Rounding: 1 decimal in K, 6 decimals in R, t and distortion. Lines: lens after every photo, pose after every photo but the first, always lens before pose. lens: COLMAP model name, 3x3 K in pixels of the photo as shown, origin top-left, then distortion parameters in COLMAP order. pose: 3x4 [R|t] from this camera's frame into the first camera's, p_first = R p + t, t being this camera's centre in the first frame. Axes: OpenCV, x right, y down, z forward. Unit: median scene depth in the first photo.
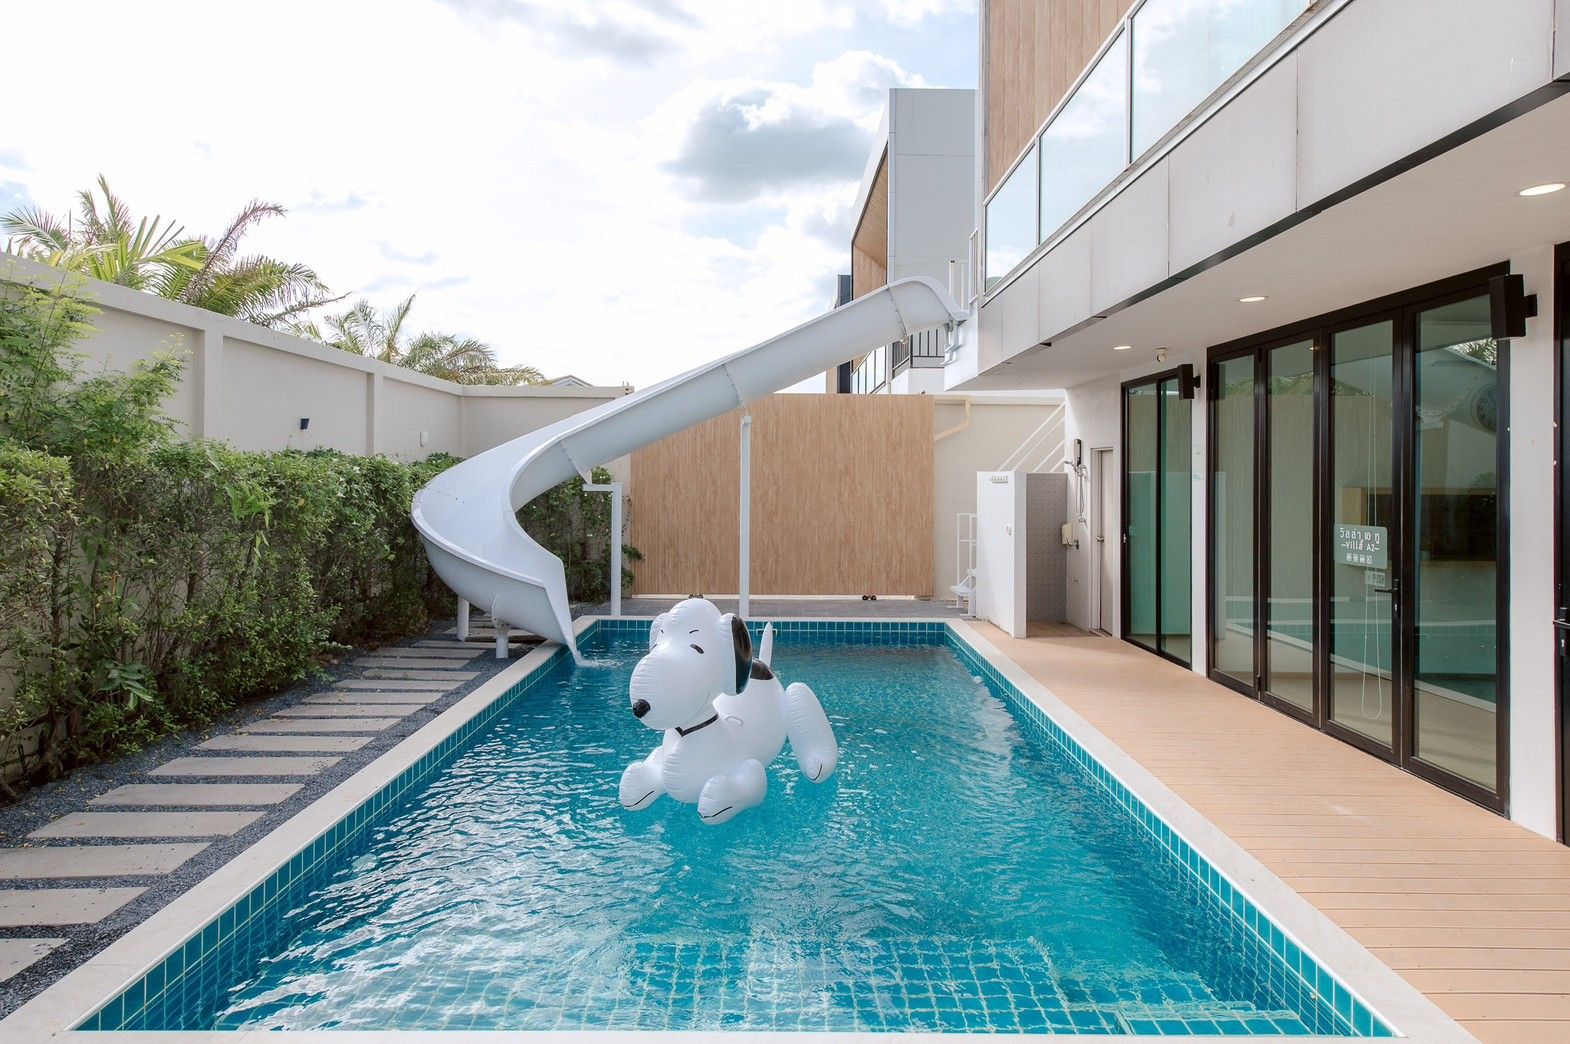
lens RADIAL K [[973.8, 0, 789.2], [0, 973.8, 478.9], [0, 0, 1]] dist [0.096663, -0.000170]
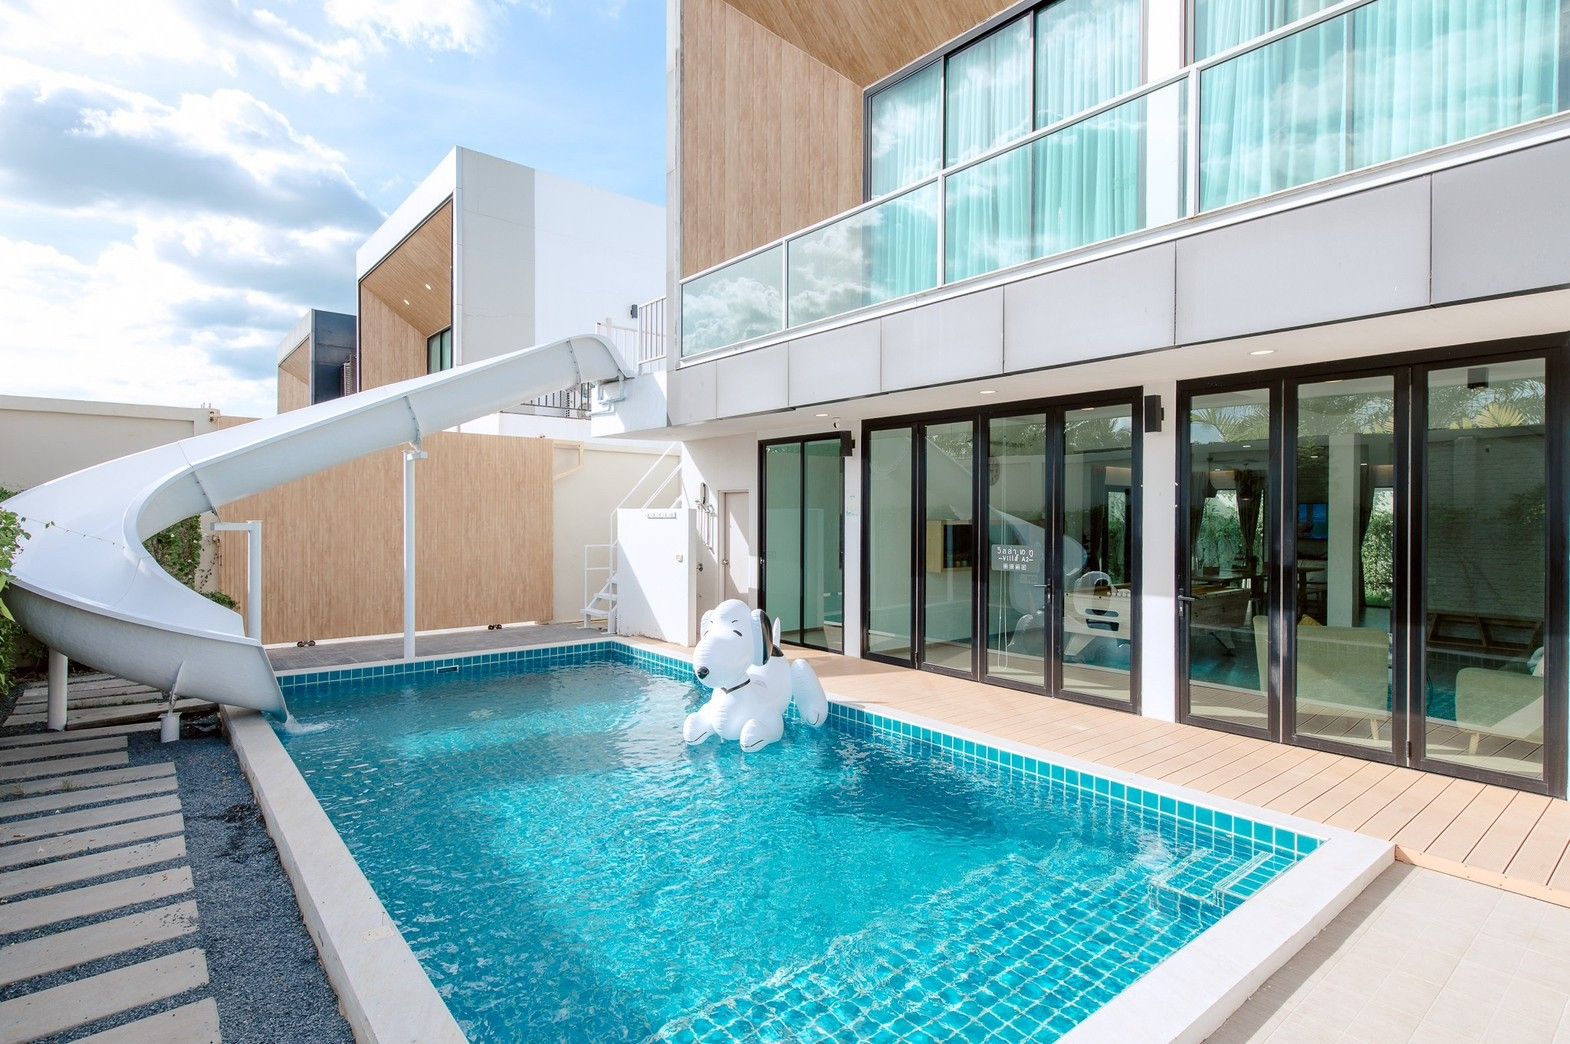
lens RADIAL K [[794.5, 0, 785.0], [0, 794.5, 522.0], [0, 0, 1]] dist [0.038665, -0.022295]
pose [[0.779805, -0.008549, 0.625964, -0.293219], [0.002117, 0.999937, 0.011018, -0.002171], [-0.626019, -0.007267, 0.779774, 0.167139]]
